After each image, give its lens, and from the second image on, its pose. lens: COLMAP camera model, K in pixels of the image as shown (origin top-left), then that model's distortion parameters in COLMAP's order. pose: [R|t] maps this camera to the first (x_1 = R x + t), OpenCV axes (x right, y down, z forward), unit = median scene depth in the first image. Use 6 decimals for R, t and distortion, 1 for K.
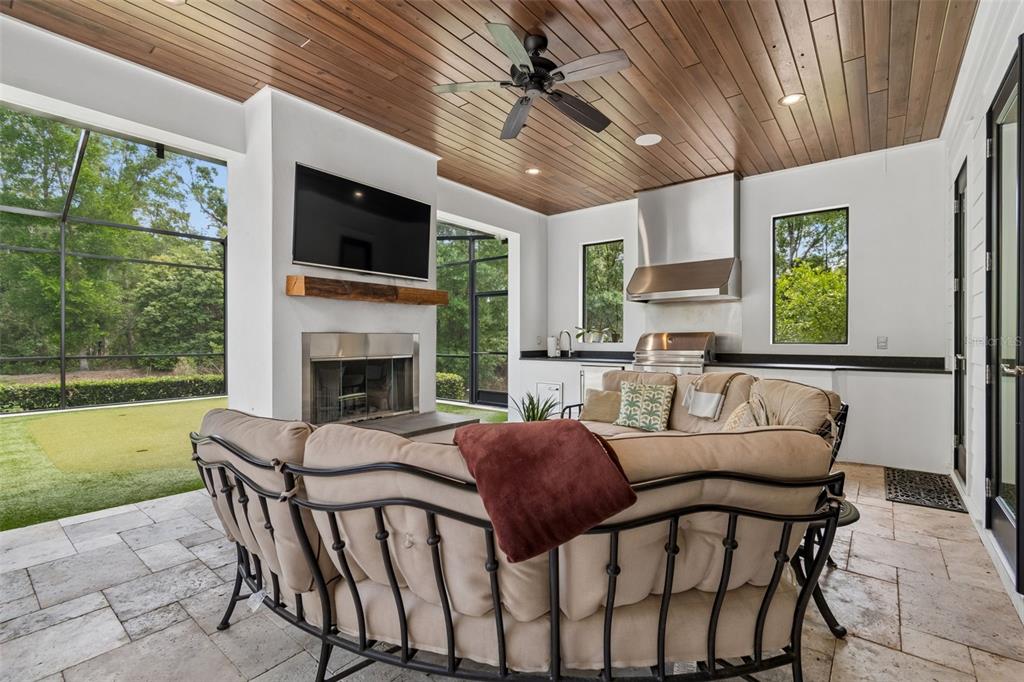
lens RADIAL K [[457.3, 0, 513.3], [0, 457.3, 338.7], [0, 0, 1]] dist [0.002959, 0.000513]
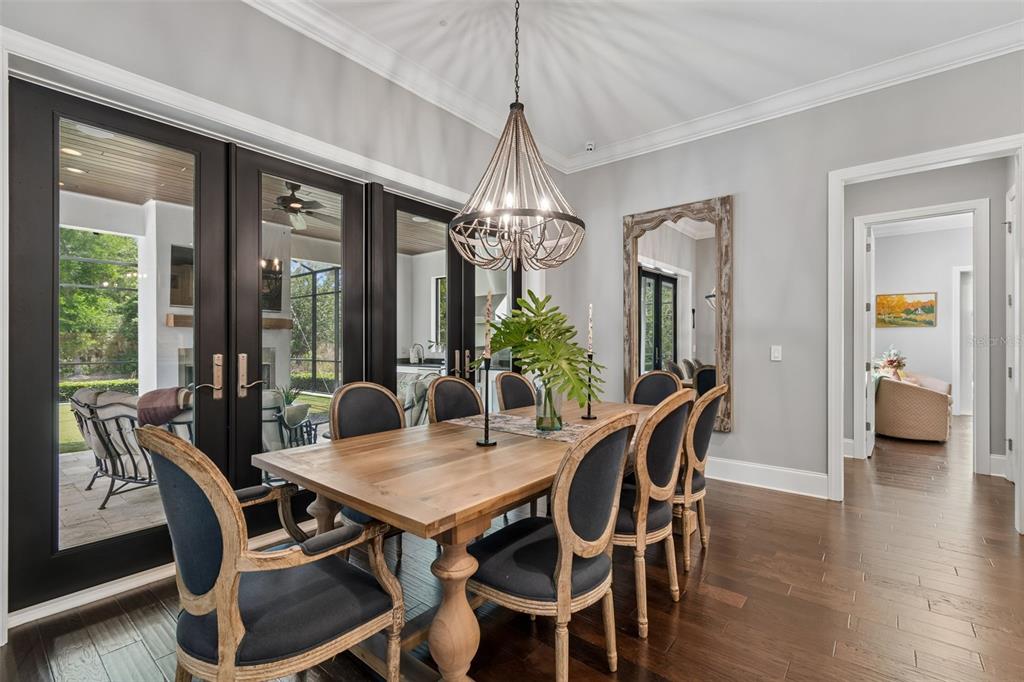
lens RADIAL K [[457.3, 0, 511.4], [0, 457.3, 344.1], [0, 0, 1]] dist [0.002959, 0.000513]
pose [[0.999972, -0.002418, -0.007079, 0.753127], [0.002420, 0.999997, 0.000225, -0.028337], [0.007079, -0.000242, 0.999975, -0.627883]]
